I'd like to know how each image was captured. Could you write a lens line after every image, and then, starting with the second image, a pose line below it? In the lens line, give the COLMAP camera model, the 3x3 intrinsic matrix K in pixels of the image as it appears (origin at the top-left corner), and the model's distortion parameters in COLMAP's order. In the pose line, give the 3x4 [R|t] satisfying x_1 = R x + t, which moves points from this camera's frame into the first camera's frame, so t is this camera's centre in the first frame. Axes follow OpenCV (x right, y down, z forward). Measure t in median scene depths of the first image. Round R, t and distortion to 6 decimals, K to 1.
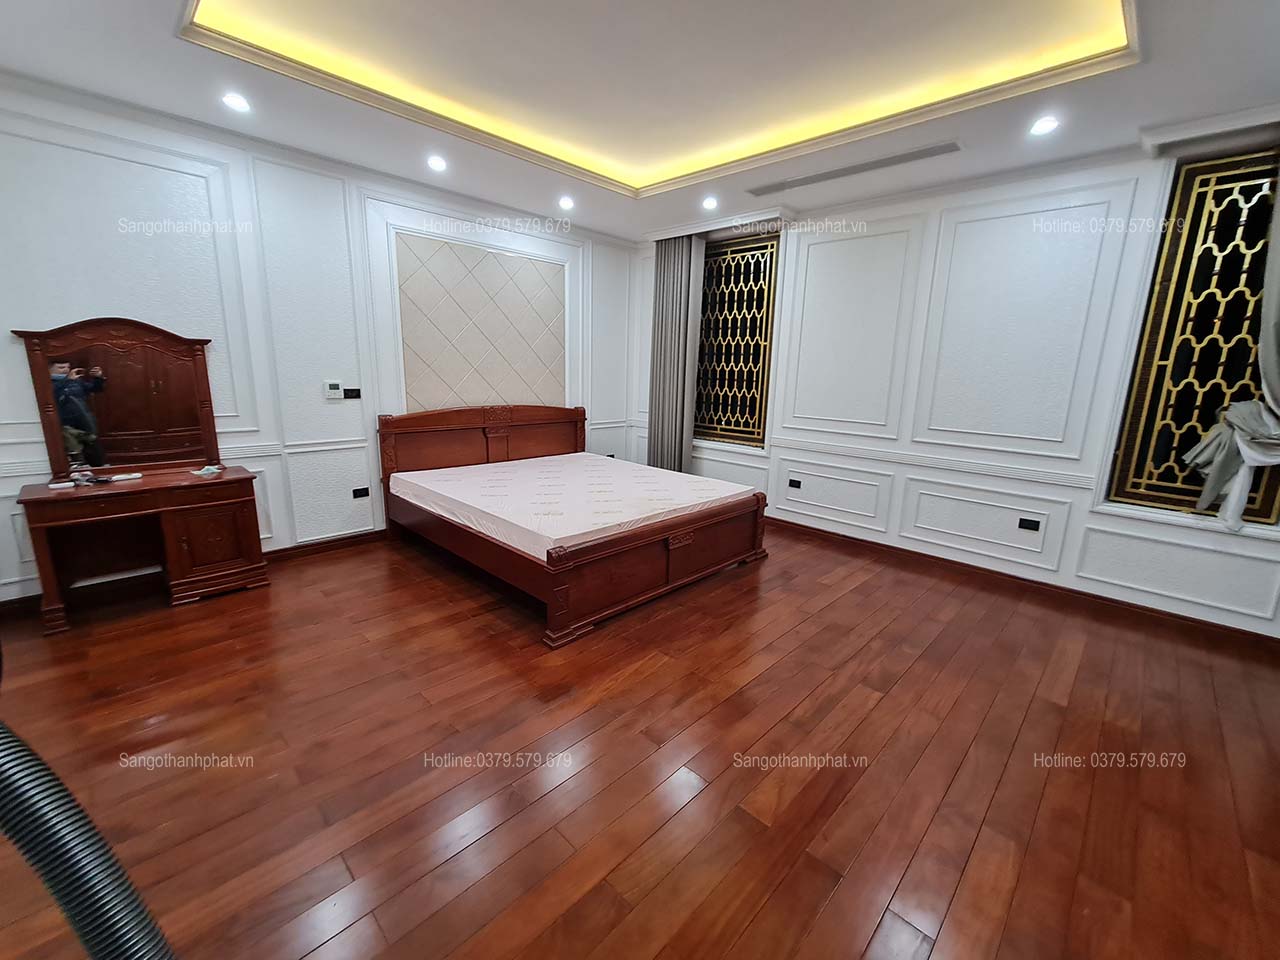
lens RADIAL K [[526.4, 0, 638.5], [0, 526.4, 477.8], [0, 0, 1]] dist [0.001718, -0.000318]
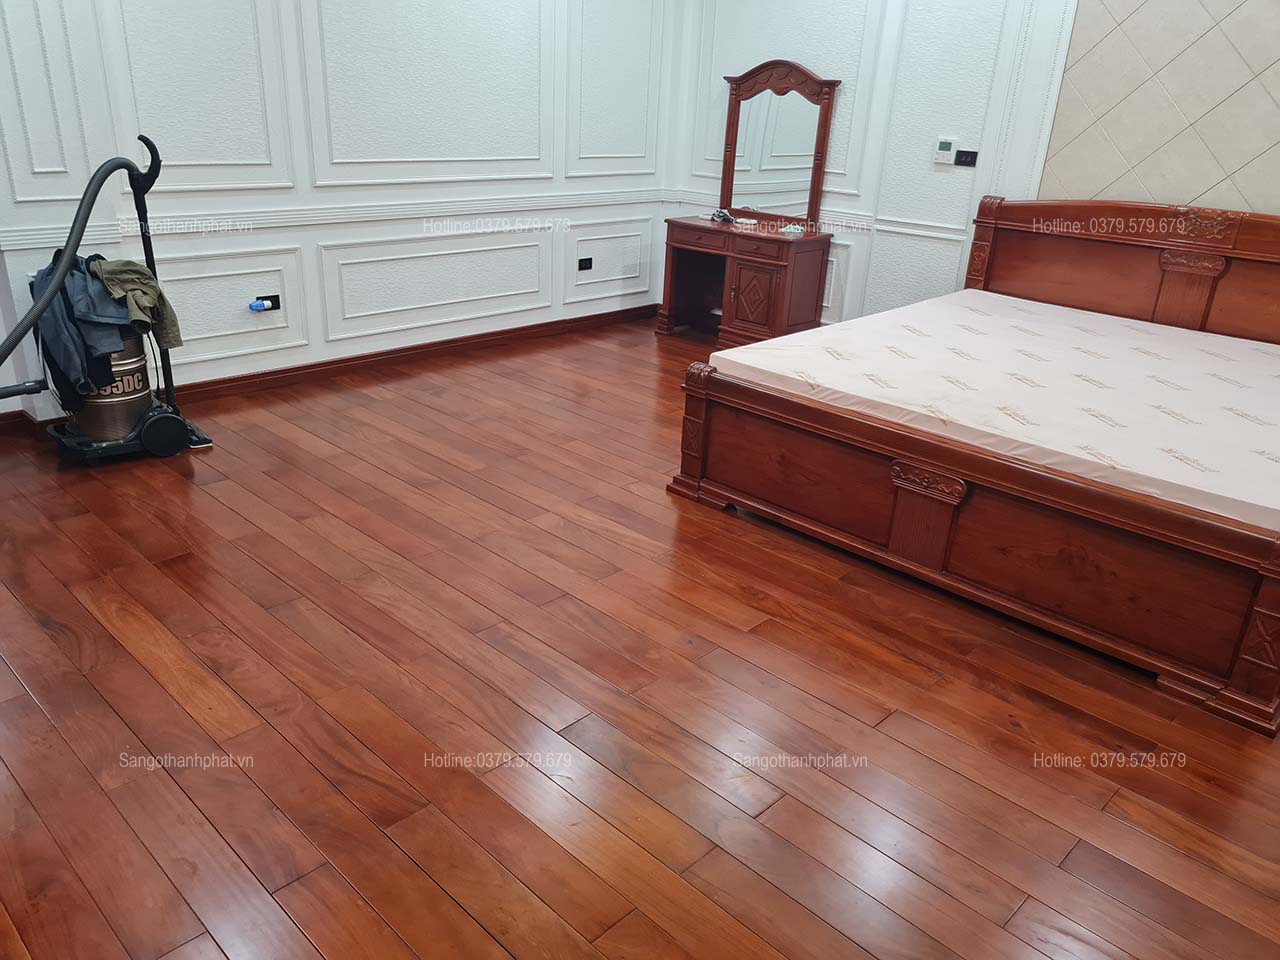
lens RADIAL K [[974.5, 0, 639.0], [0, 974.5, 477.9], [0, 0, 1]] dist [0.049807, -0.025039]
pose [[0.010472, 0.348309, -0.937321, 0.544901], [-0.249443, 0.908648, 0.334868, -0.072045], [0.968333, 0.230301, 0.096399, 0.385370]]
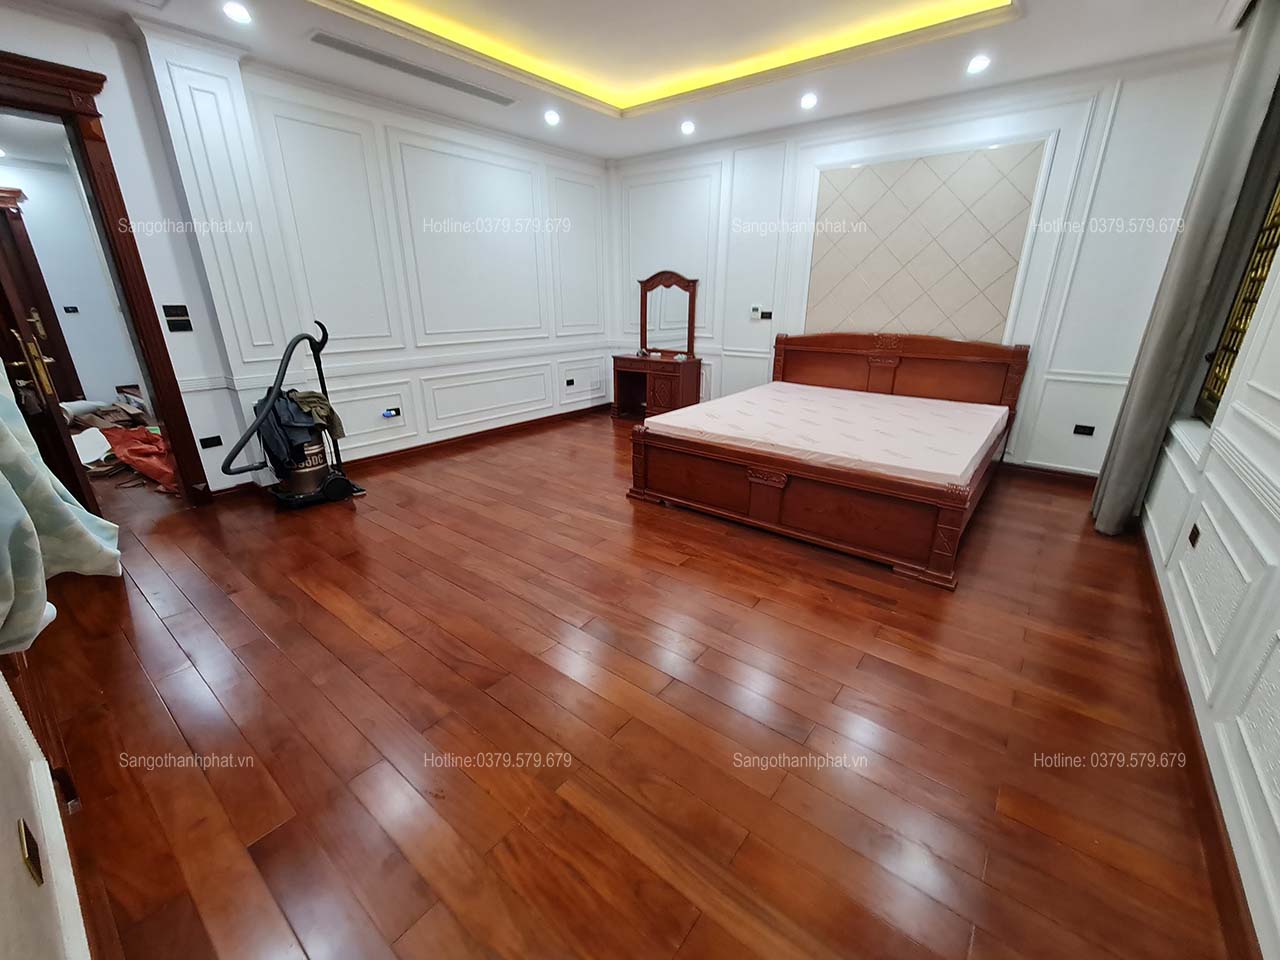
lens RADIAL K [[526.4, 0, 653.0], [0, 526.4, 480.0], [0, 0, 1]] dist [0.001718, -0.000318]
pose [[0.123204, 0.300934, -0.945653, 0.540783], [-0.203361, 0.940346, 0.272751, -0.050783], [0.971321, 0.158705, 0.177053, 0.382906]]
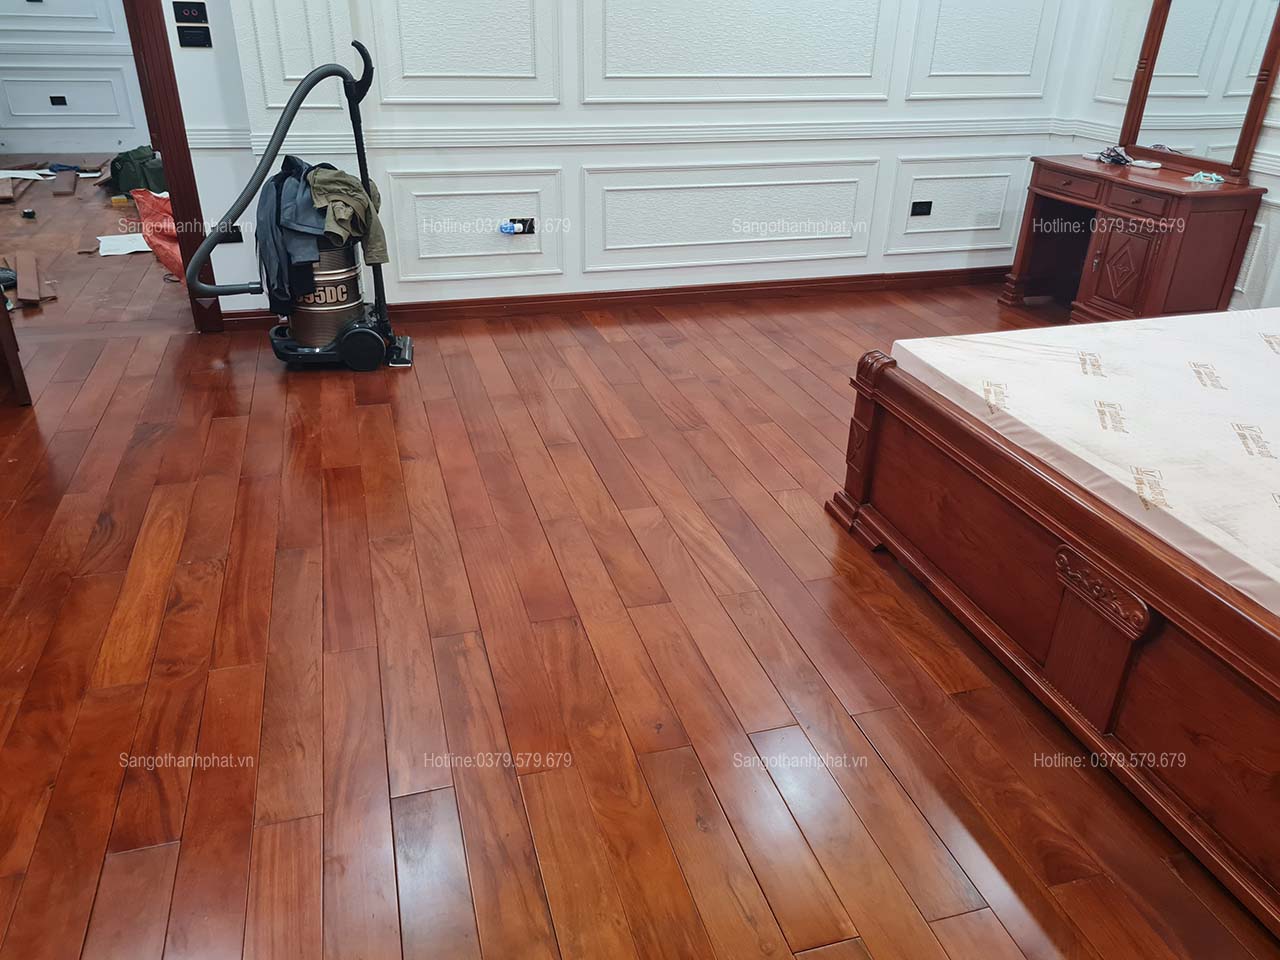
lens RADIAL K [[974.5, 0, 643.7], [0, 974.5, 478.2], [0, 0, 1]] dist [0.049807, -0.025039]
pose [[-0.475125, 0.358077, -0.803764, 0.379726], [-0.217378, 0.837375, 0.501548, -0.098343], [0.852644, 0.413019, -0.320020, 0.547720]]
